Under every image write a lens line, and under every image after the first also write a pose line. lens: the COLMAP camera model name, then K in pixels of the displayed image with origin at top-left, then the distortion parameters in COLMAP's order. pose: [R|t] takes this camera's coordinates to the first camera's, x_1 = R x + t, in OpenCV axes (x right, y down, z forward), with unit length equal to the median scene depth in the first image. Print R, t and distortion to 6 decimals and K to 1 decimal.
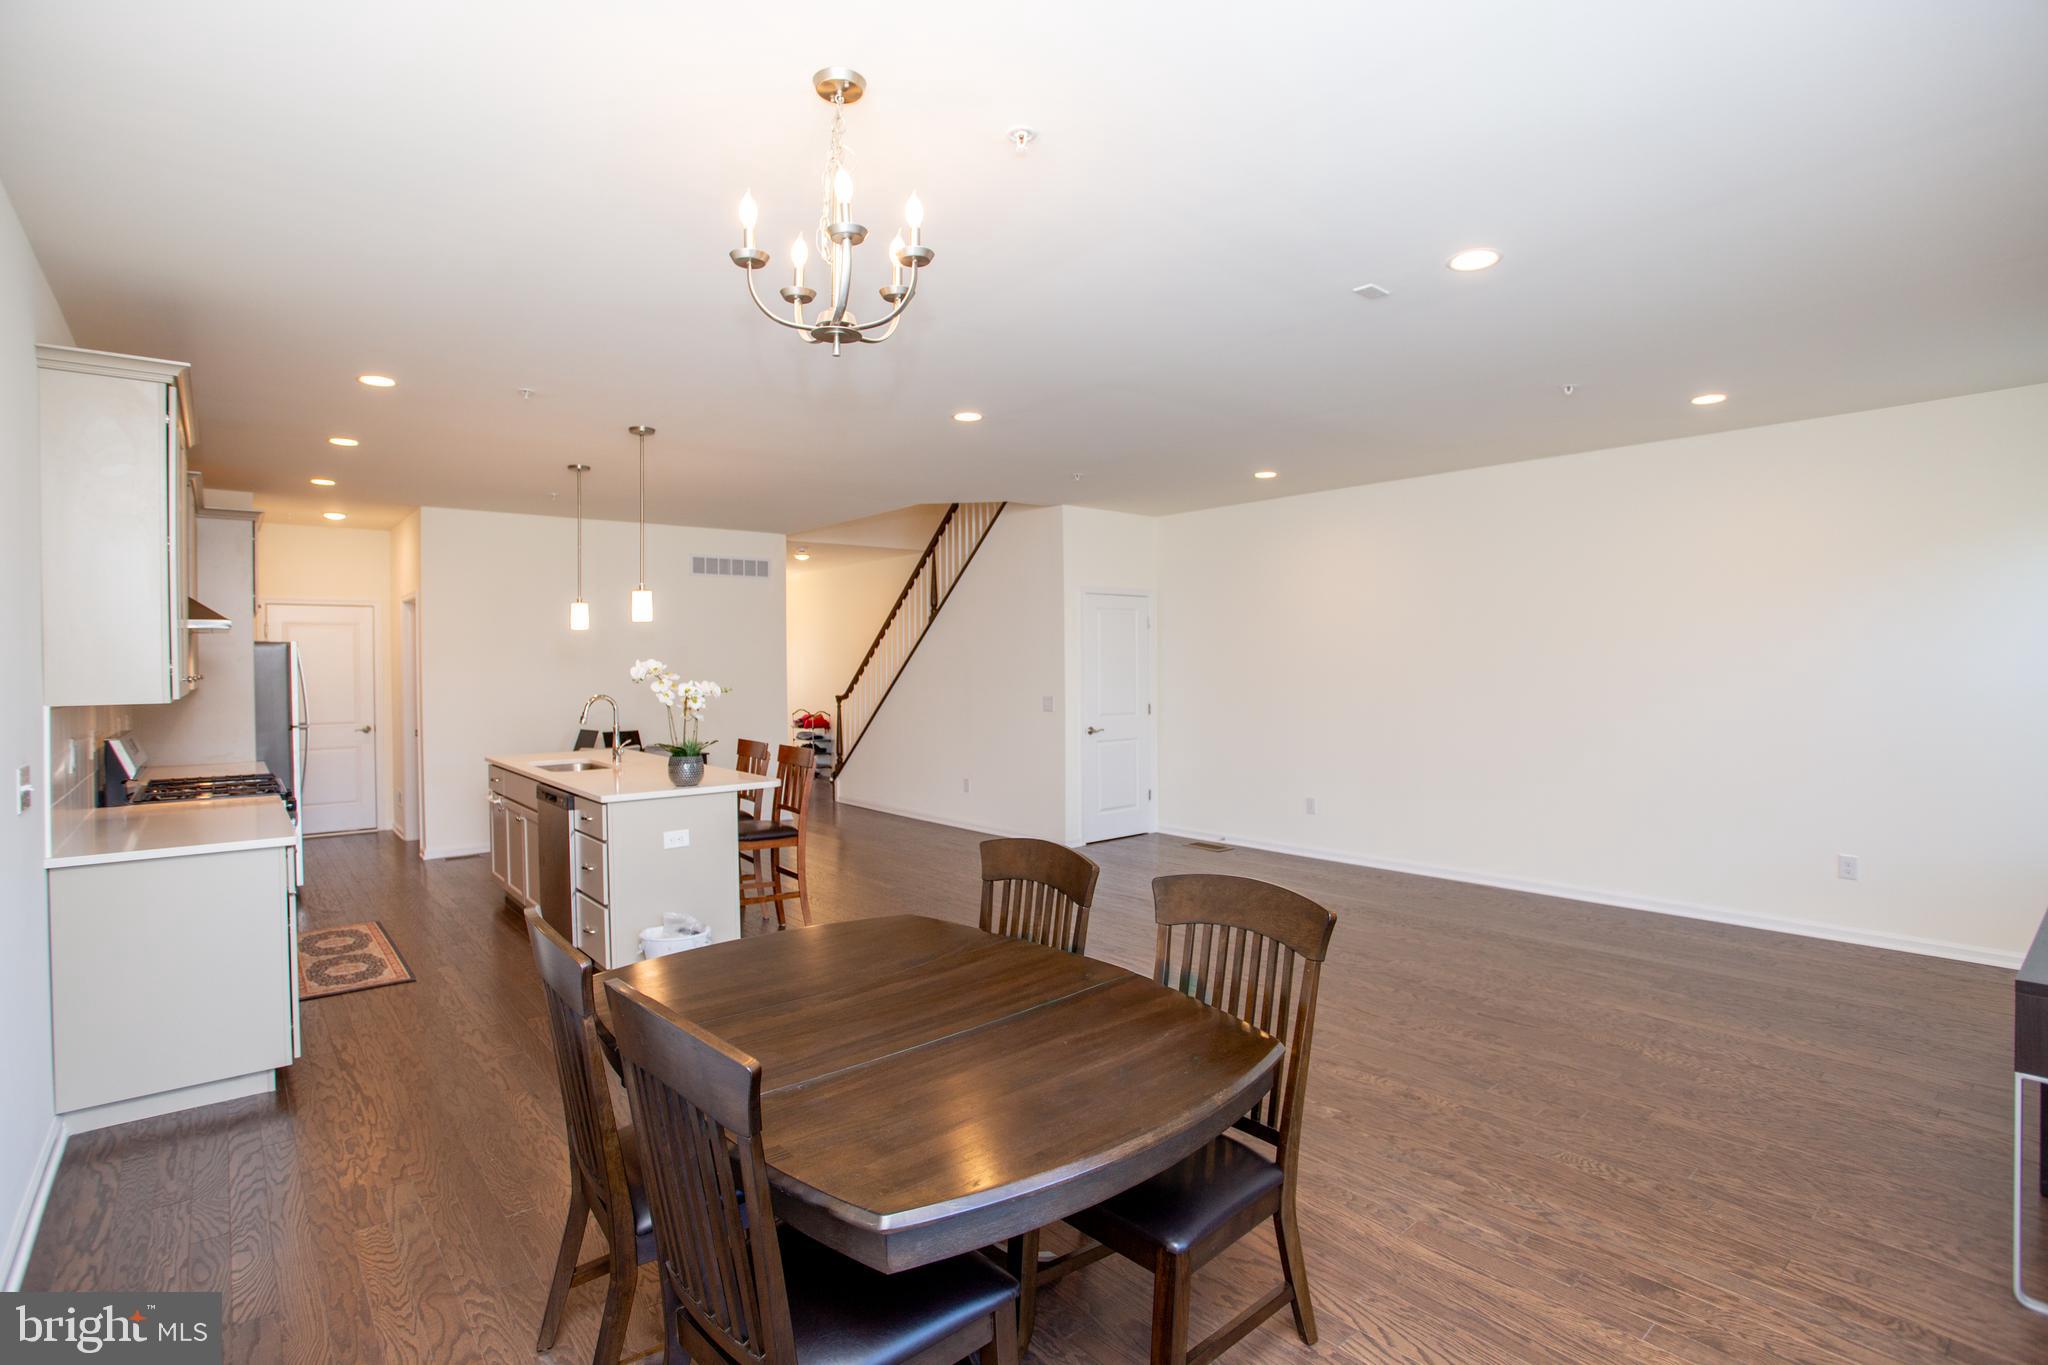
lens RADIAL K [[989.2, 0, 1015.0], [0, 989.2, 672.4], [0, 0, 1]] dist [-0.081190, 0.035546]
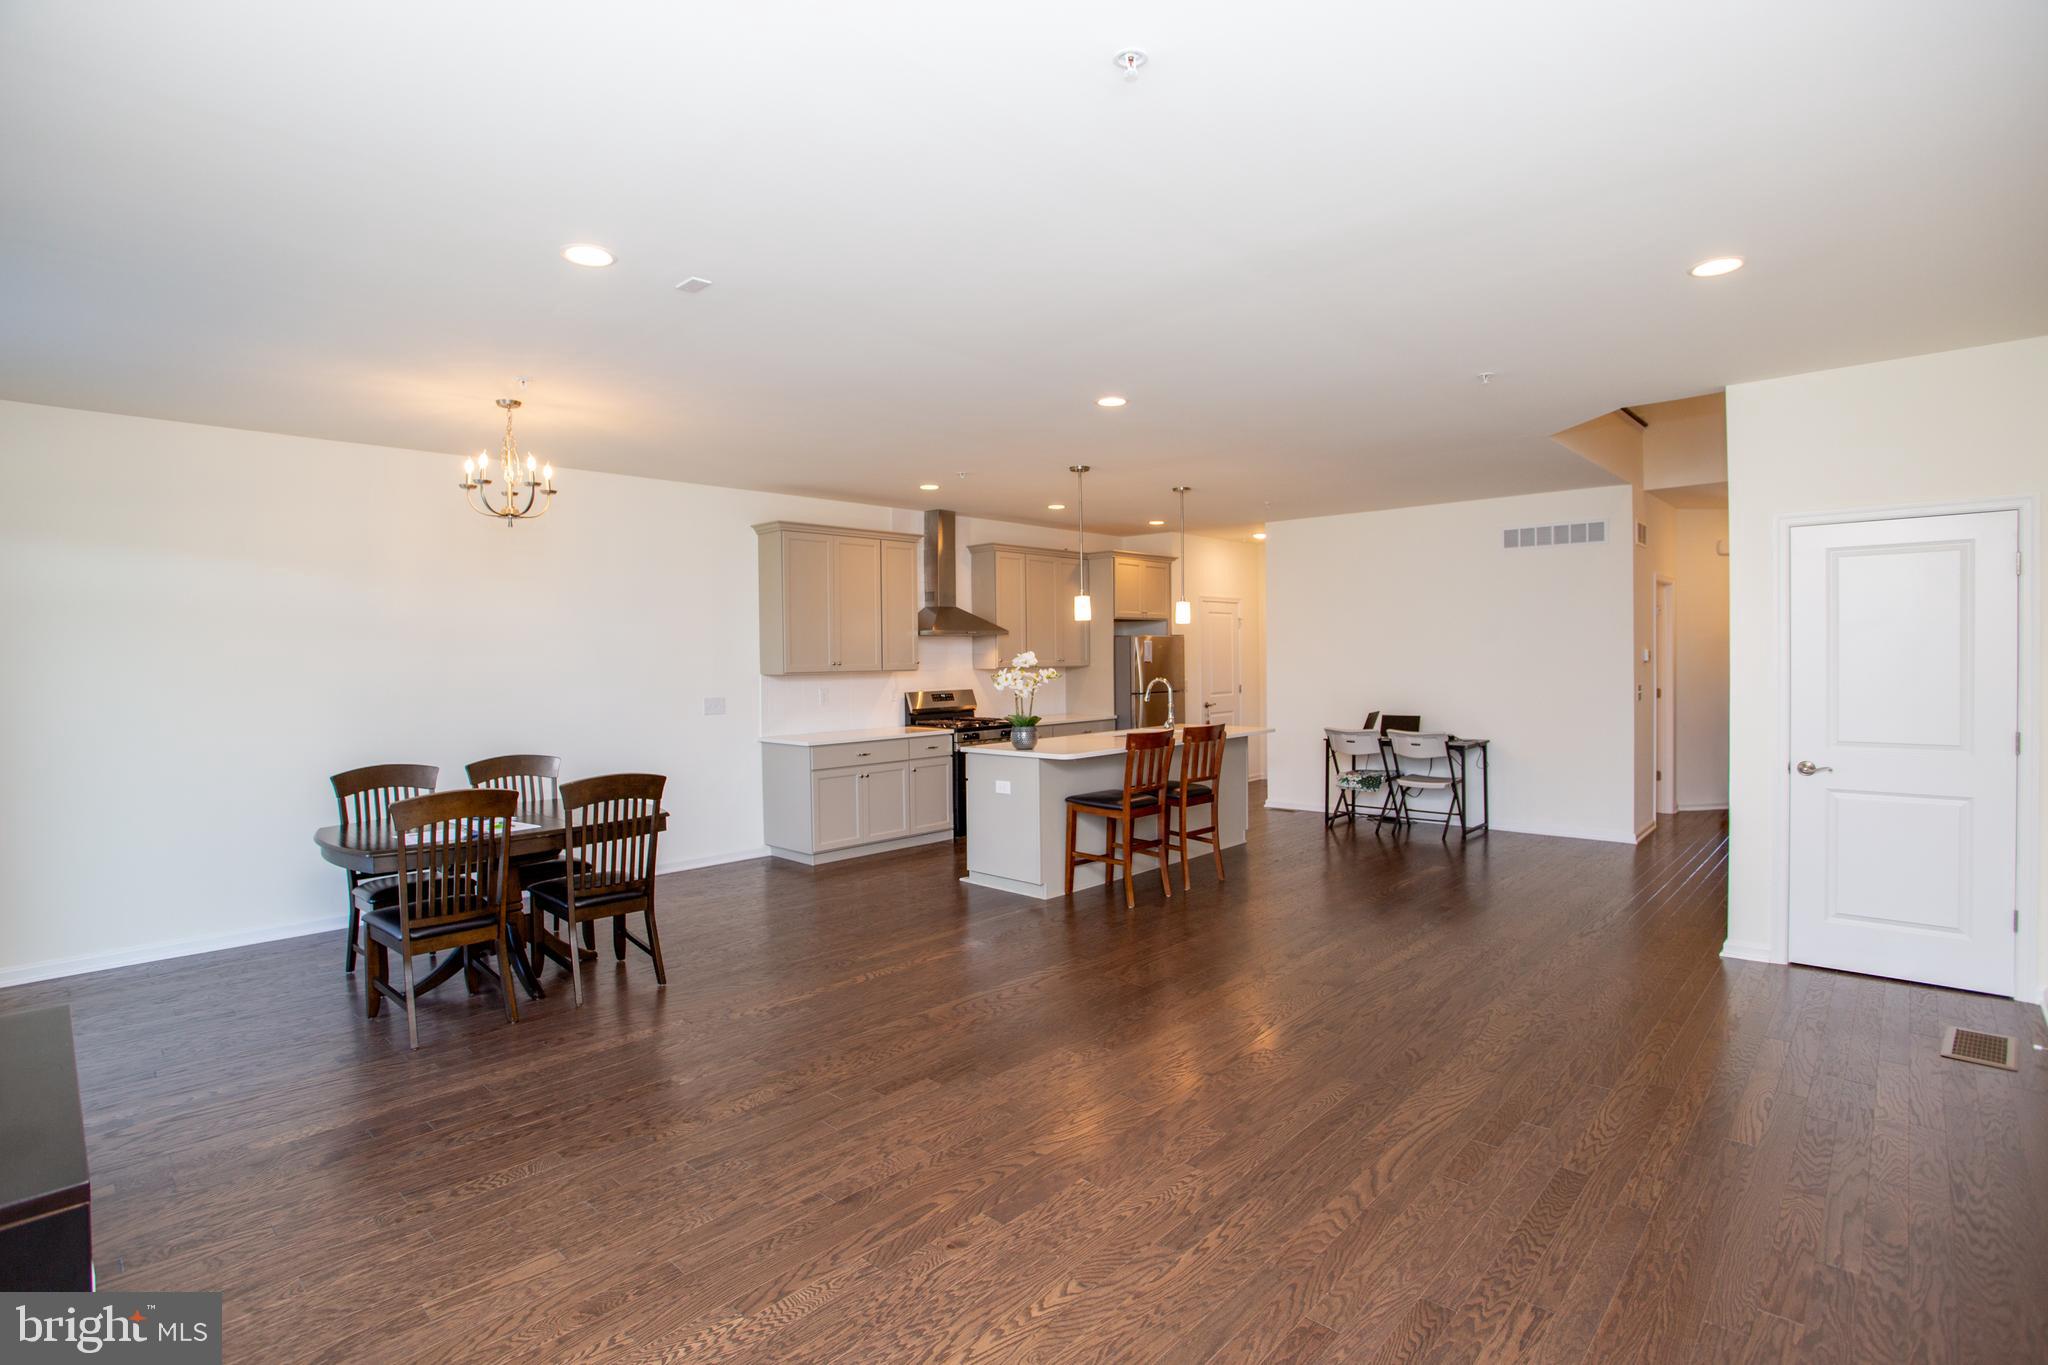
lens RADIAL K [[989.2, 0, 1015.0], [0, 989.2, 672.4], [0, 0, 1]] dist [-0.081190, 0.035546]
pose [[0.118438, 0.021677, -0.992725, 1.050443], [0.002589, 0.999752, 0.022140, -0.015795], [0.992958, -0.005193, 0.118352, 0.912942]]
